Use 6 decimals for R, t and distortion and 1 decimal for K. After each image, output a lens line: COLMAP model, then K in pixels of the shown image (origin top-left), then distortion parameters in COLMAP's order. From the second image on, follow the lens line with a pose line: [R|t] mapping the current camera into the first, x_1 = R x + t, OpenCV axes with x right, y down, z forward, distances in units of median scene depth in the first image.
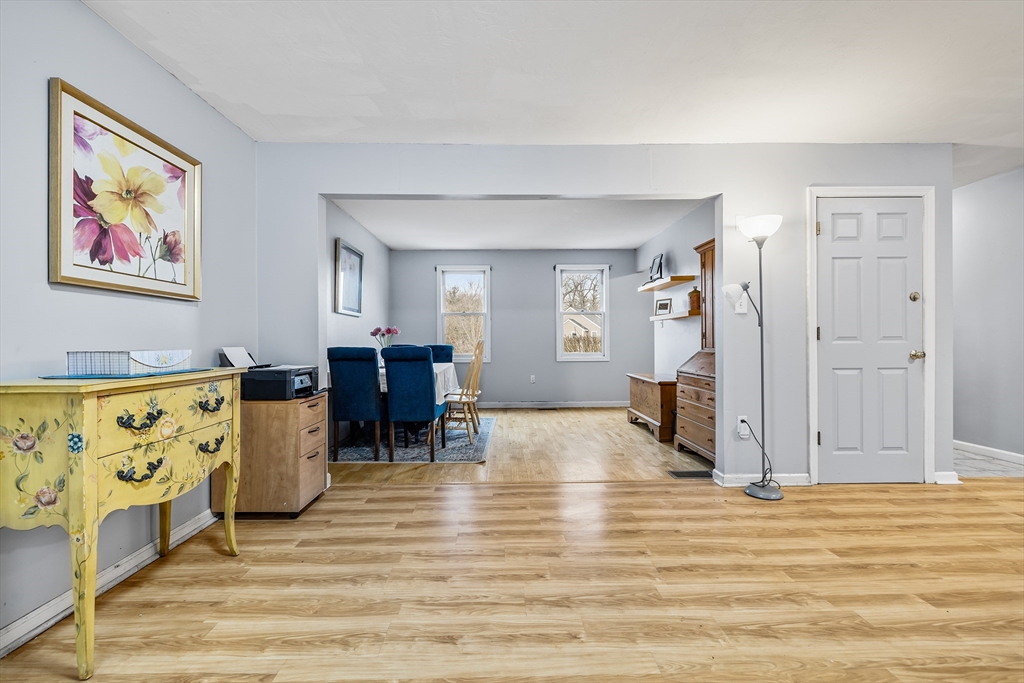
lens RADIAL K [[431.3, 0, 508.5], [0, 431.3, 340.1], [0, 0, 1]] dist [-0.000095, 0.000039]
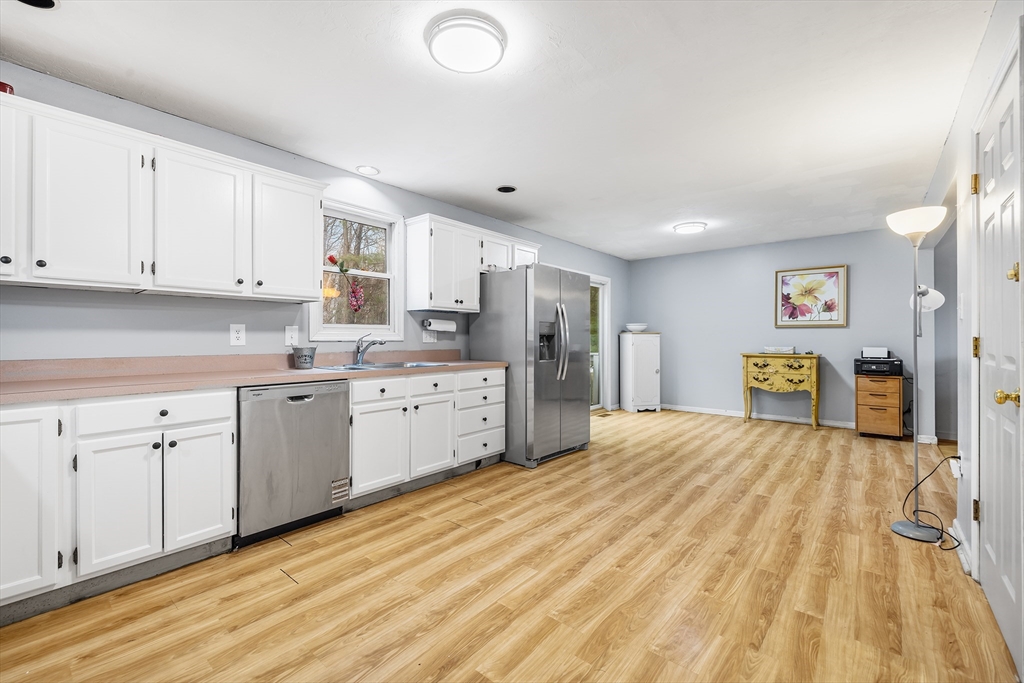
lens RADIAL K [[431.3, 0, 508.5], [0, 431.3, 340.1], [0, 0, 1]] dist [-0.000095, 0.000039]
pose [[-0.657847, 0.008611, -0.753102, 2.737101], [0.002991, 0.999957, 0.008821, -0.055540], [0.753146, 0.003550, -0.657844, 1.479697]]
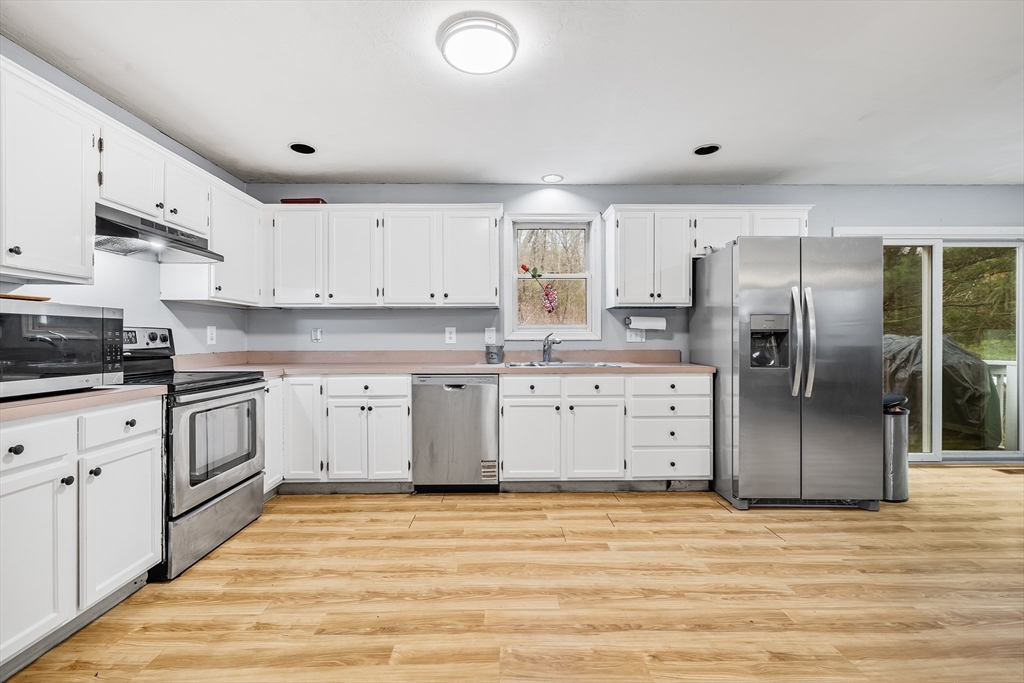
lens RADIAL K [[434.8, 0, 506.7], [0, 434.8, 339.7], [0, 0, 1]] dist [0.000491, 0.000115]
pose [[-0.999942, 0.009391, 0.005268, 1.962042], [0.009421, 0.999939, 0.005690, -0.052931], [-0.005214, 0.005739, -0.999970, 1.770875]]
